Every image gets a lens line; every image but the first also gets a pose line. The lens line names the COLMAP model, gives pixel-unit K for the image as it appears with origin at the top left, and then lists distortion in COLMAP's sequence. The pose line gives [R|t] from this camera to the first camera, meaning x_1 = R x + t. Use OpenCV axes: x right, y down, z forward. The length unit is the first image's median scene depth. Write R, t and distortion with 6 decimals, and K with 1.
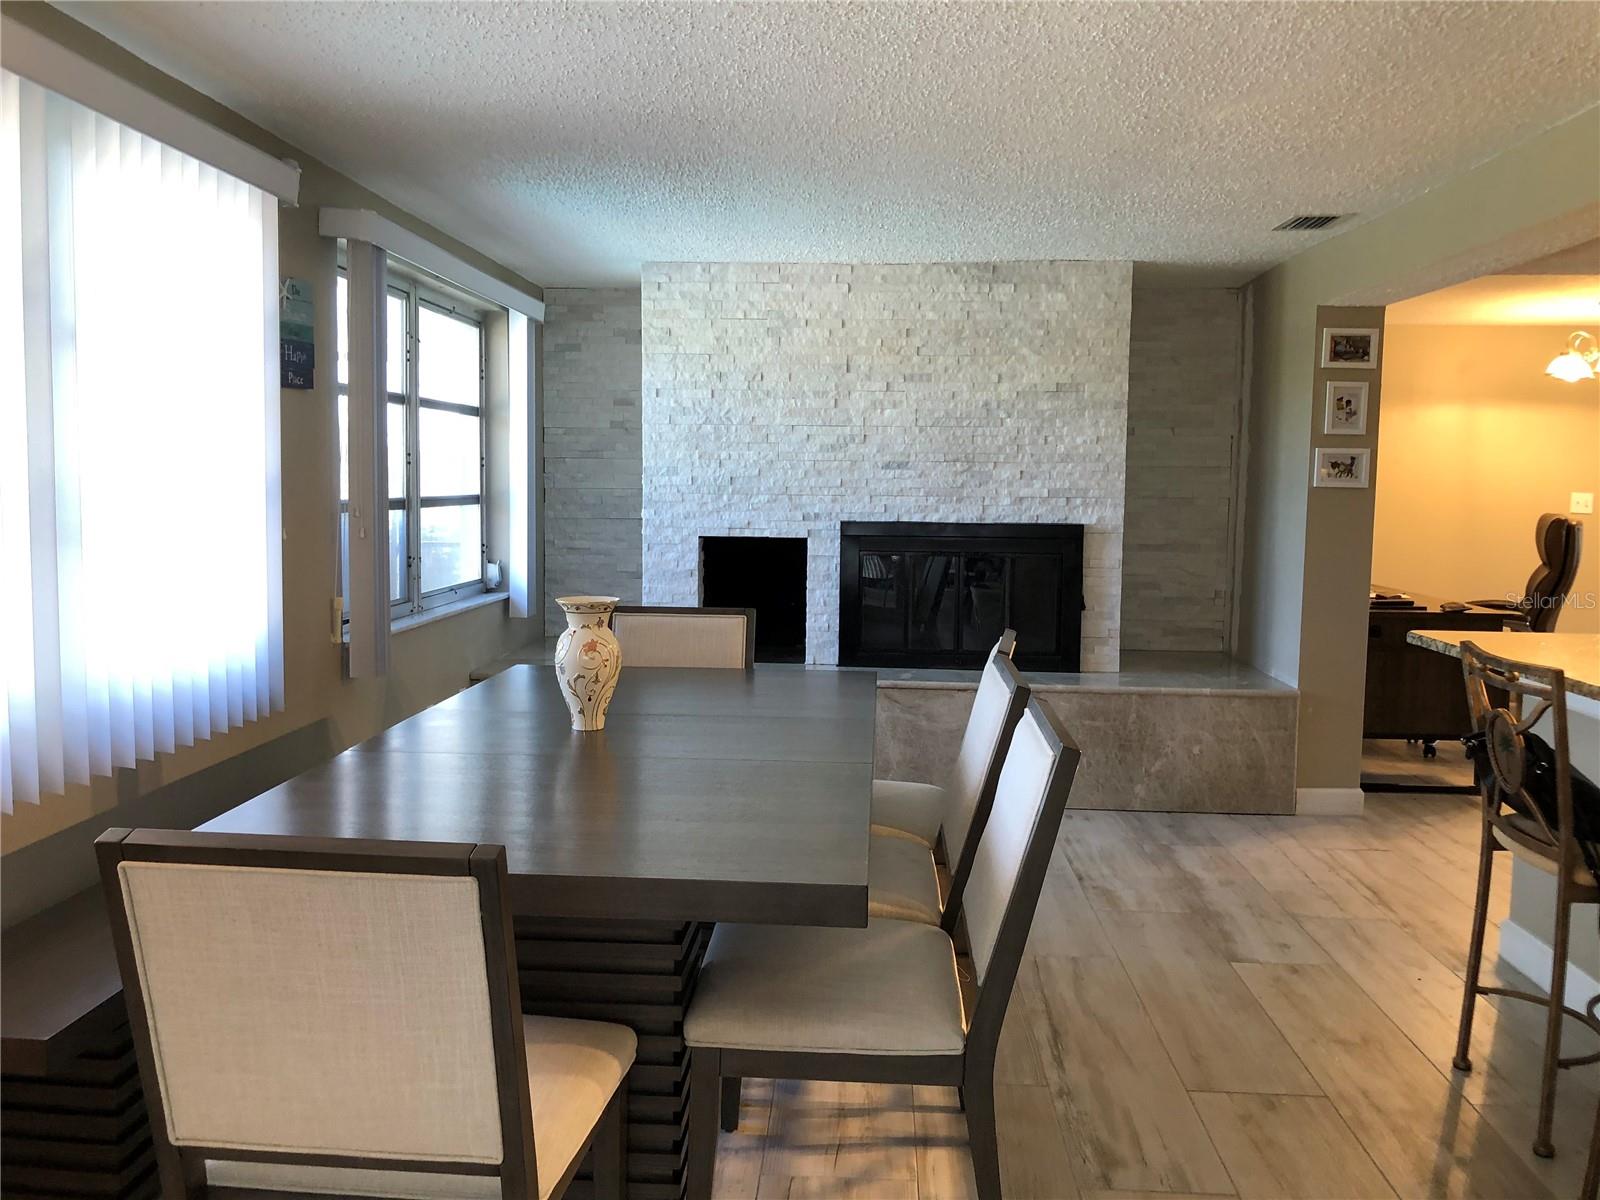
lens RADIAL K [[1316.4, 0, 804.1], [0, 1316.4, 594.8], [0, 0, 1]] dist [0.045093, -0.061693]
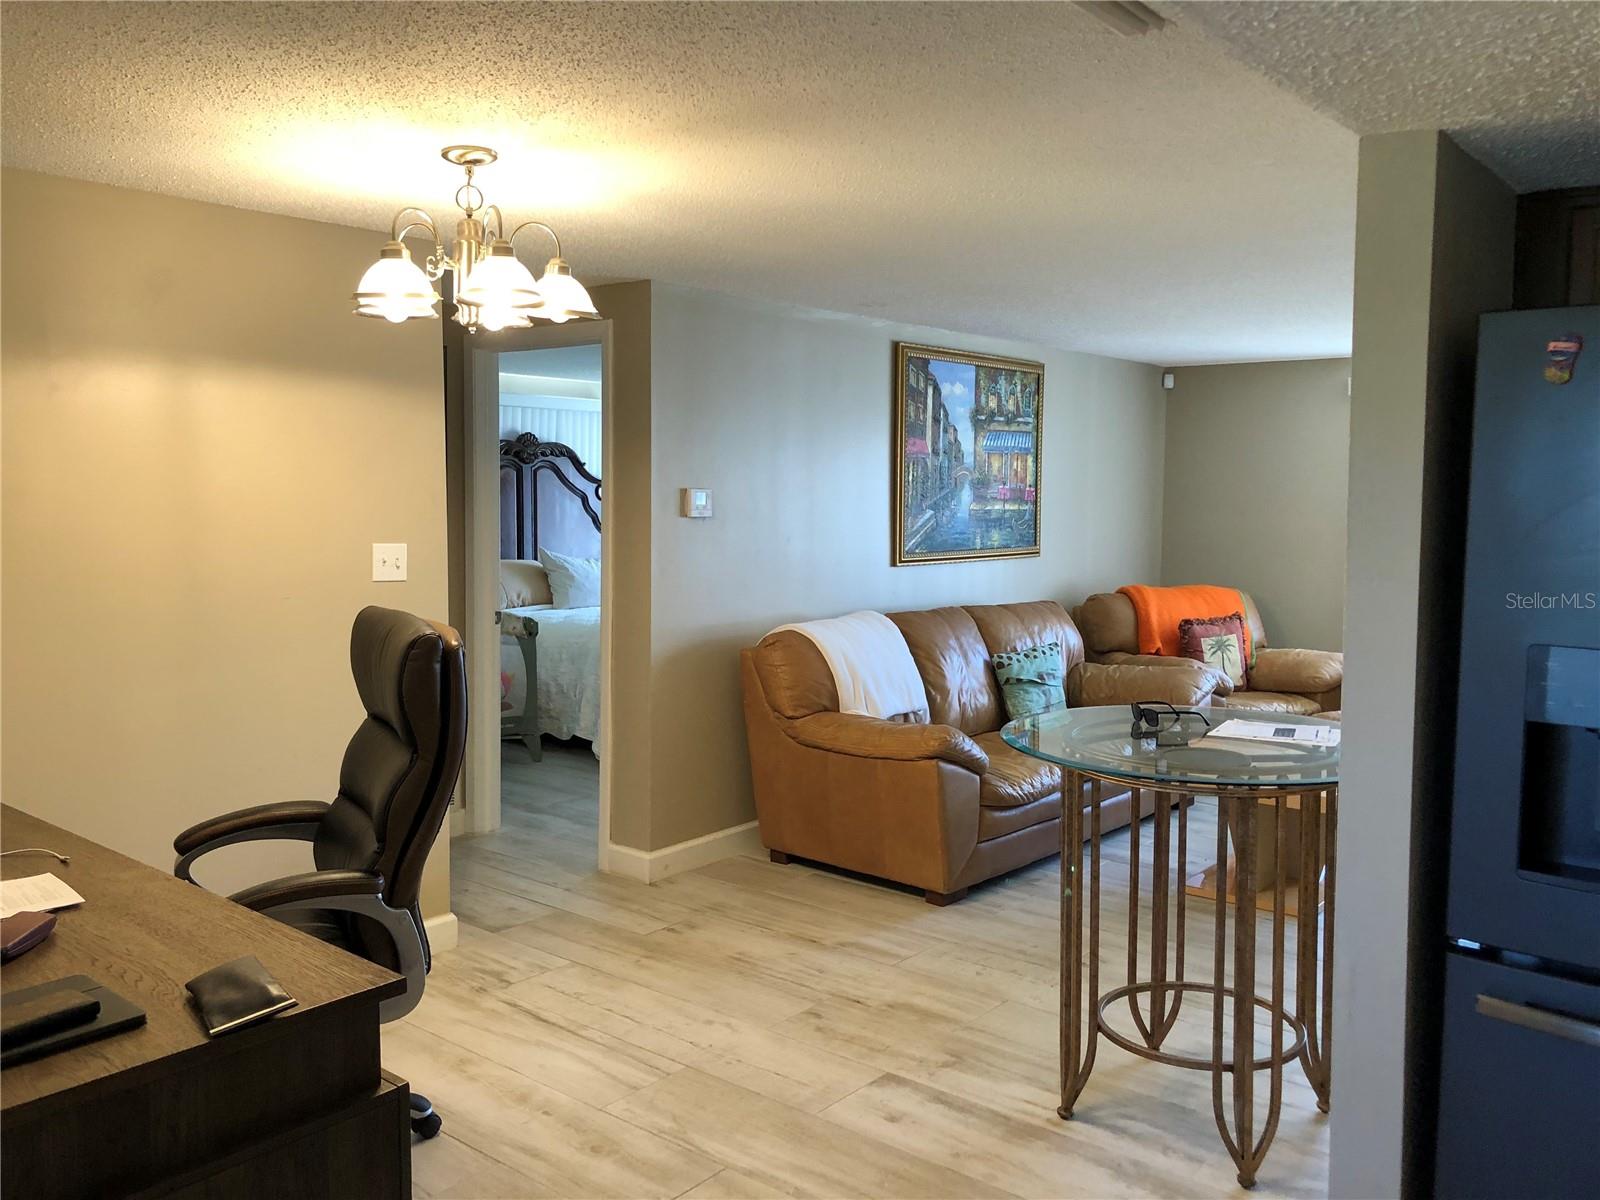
lens RADIAL K [[1316.4, 0, 810.3], [0, 1316.4, 588.4], [0, 0, 1]] dist [0.045093, -0.061693]
pose [[0.596880, -0.078161, 0.798514, 0.334622], [0.075119, 0.996316, 0.041372, -0.088750], [-0.798806, 0.035290, 0.600552, 0.703684]]
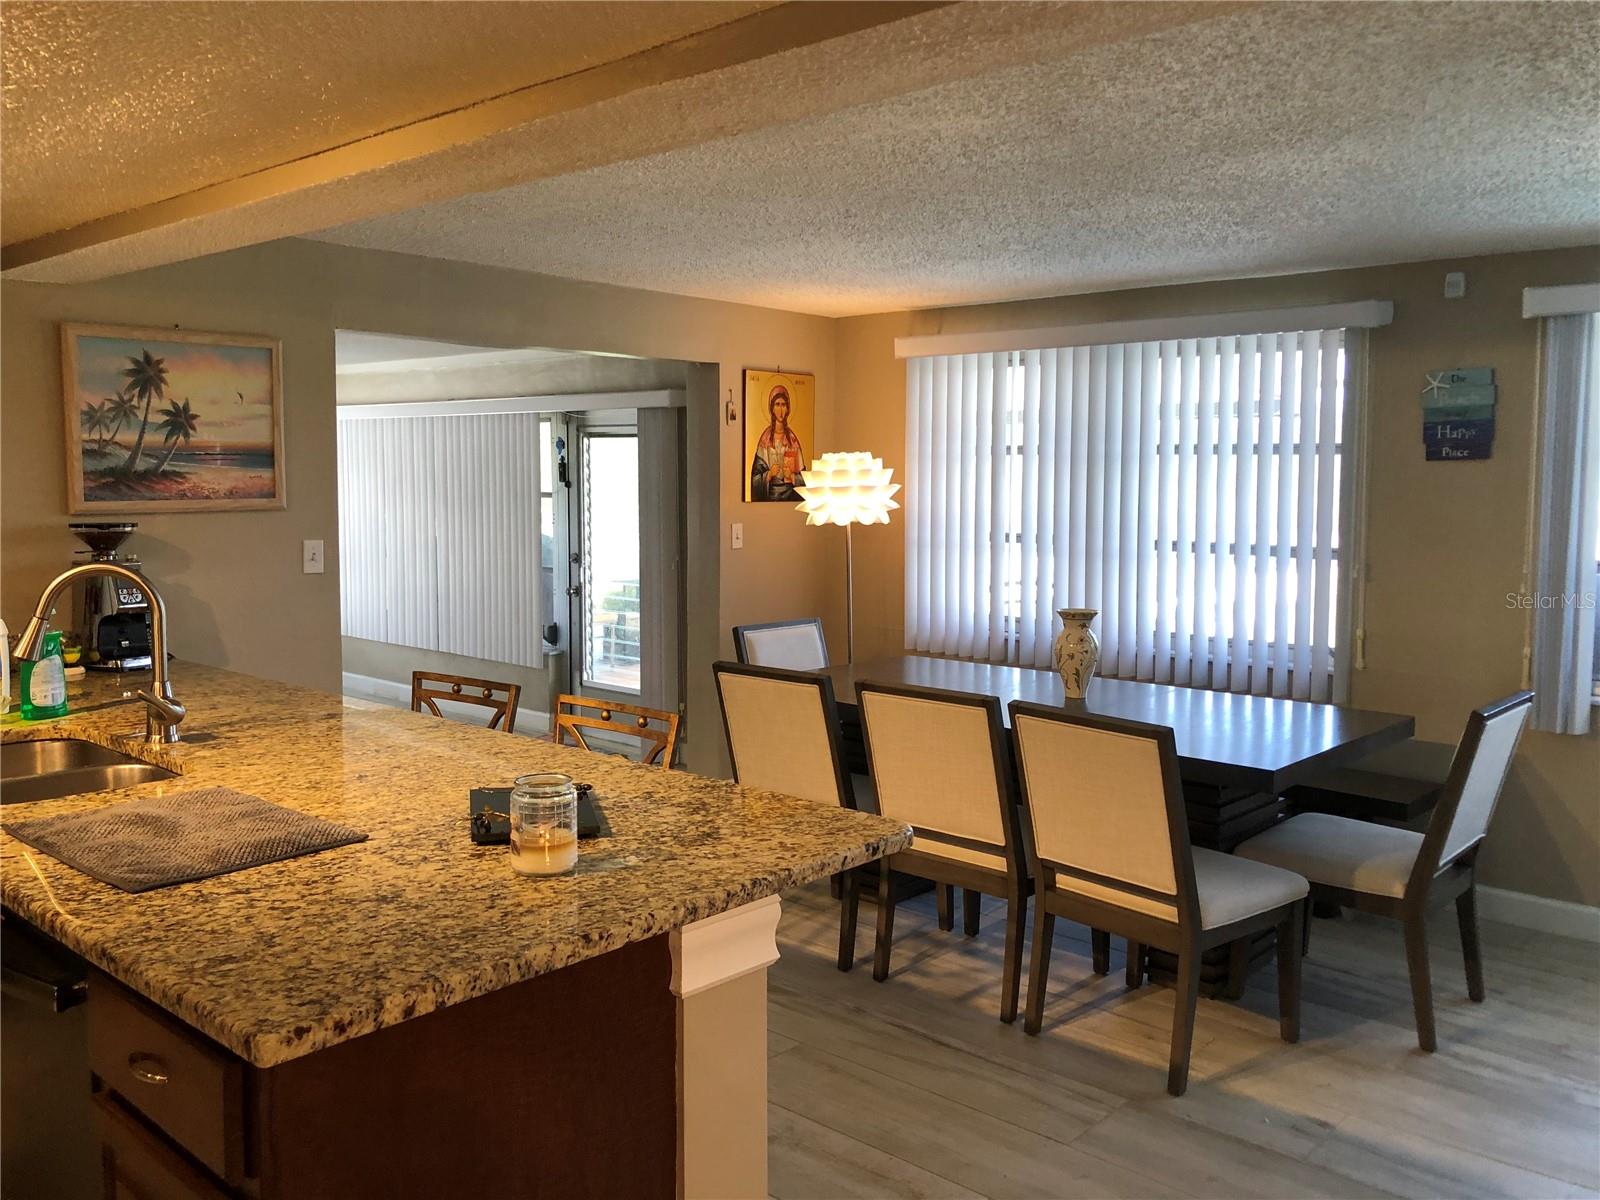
lens RADIAL K [[1316.4, 0, 807.8], [0, 1316.4, 573.8], [0, 0, 1]] dist [0.045093, -0.061693]
pose [[-0.625298, 0.041636, -0.779274, 0.616825], [-0.084921, 0.989015, 0.120983, -0.098669], [0.775751, 0.141827, -0.614894, 0.863055]]
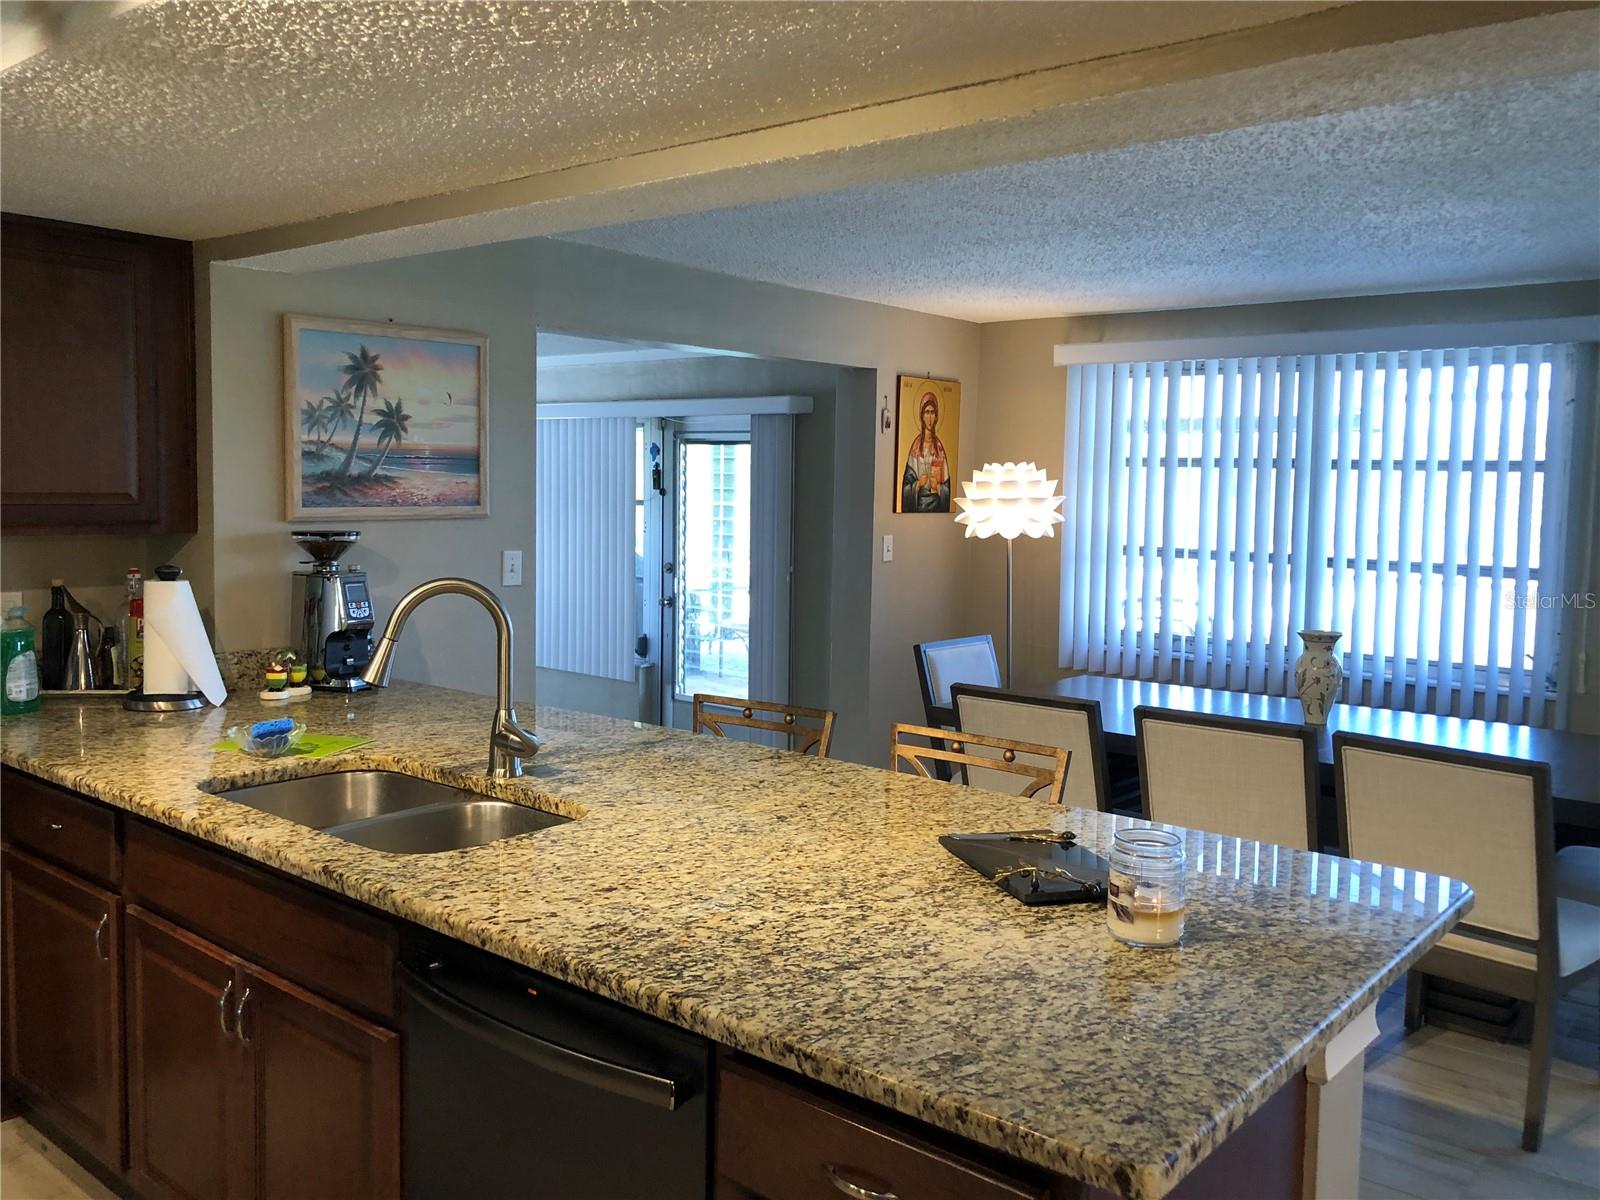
lens RADIAL K [[1316.4, 0, 809.3], [0, 1316.4, 573.0], [0, 0, 1]] dist [0.045093, -0.061693]
pose [[-0.592546, 0.030761, -0.804949, 0.682936], [-0.099560, 0.988812, 0.111076, -0.084278], [0.799360, 0.145959, -0.582855, 0.713431]]
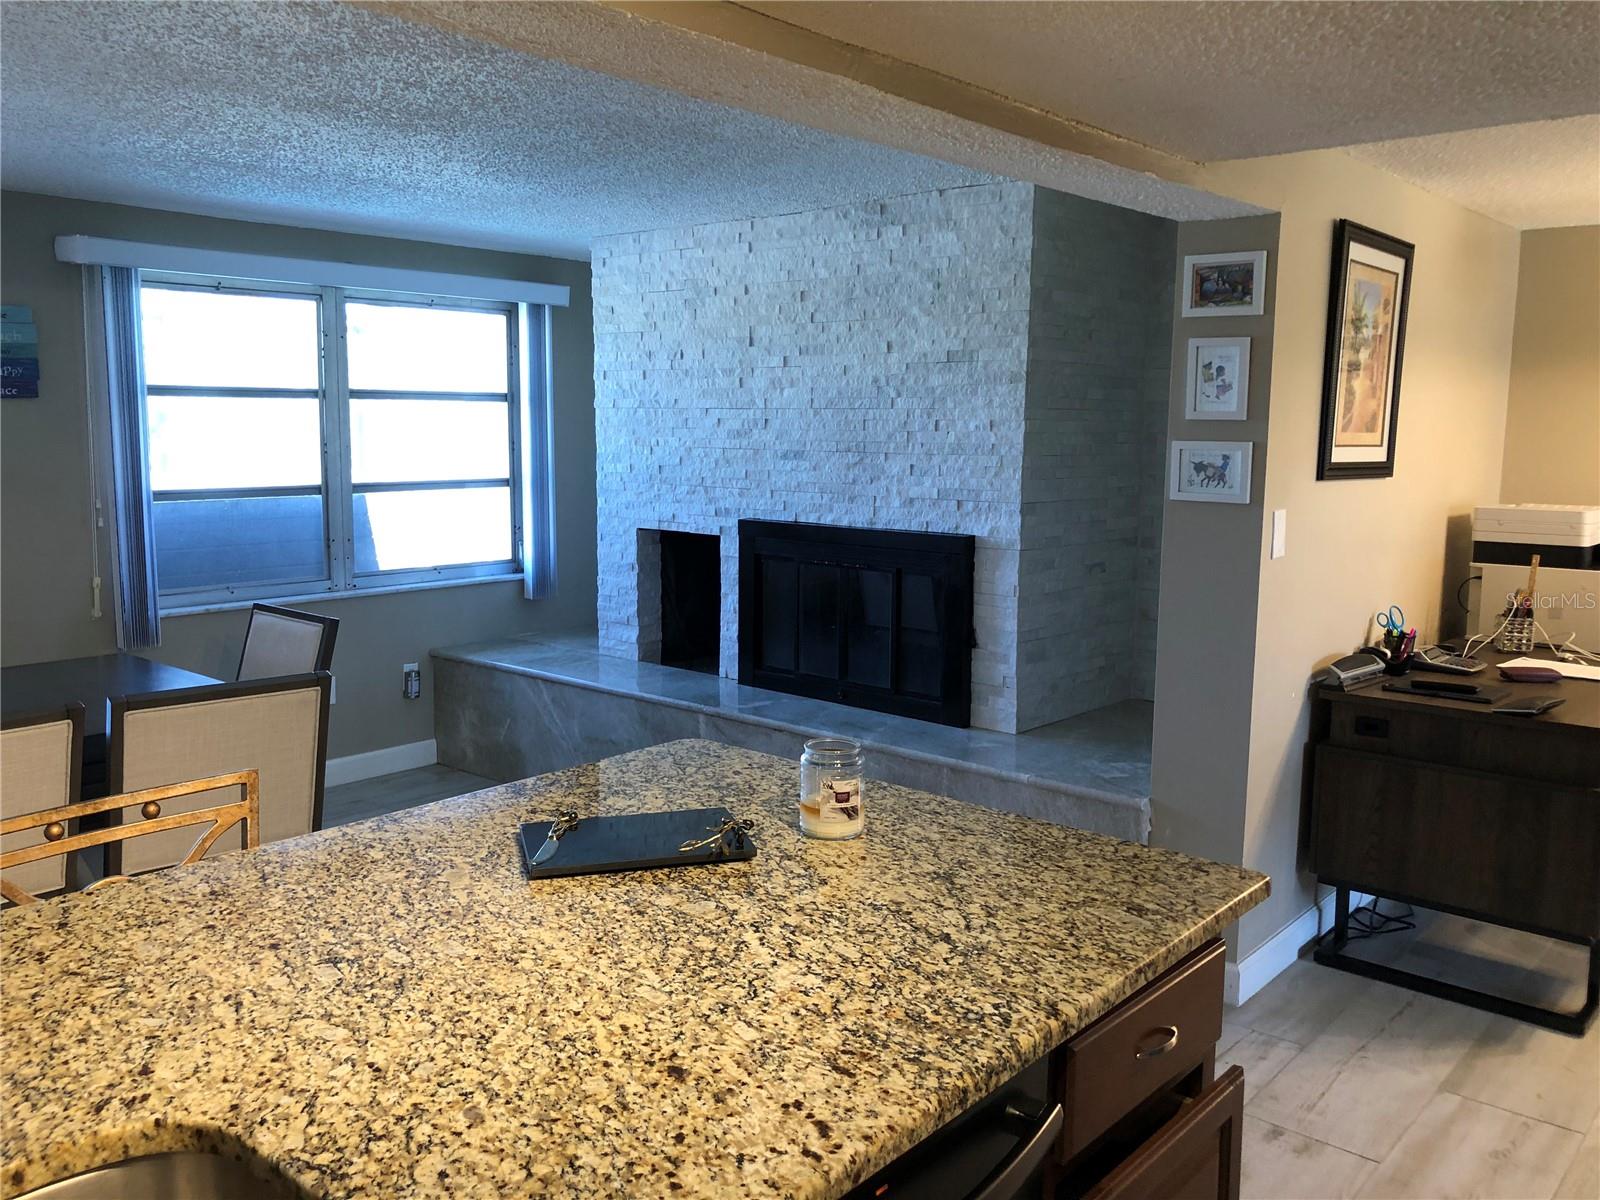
lens RADIAL K [[1316.4, 0, 793.9], [0, 1316.4, 593.4], [0, 0, 1]] dist [0.045093, -0.061693]
pose [[0.792344, 0.074643, -0.605491, 0.591486], [-0.052364, 0.997145, 0.054401, -0.056200], [0.607823, -0.011399, 0.793991, 0.331714]]
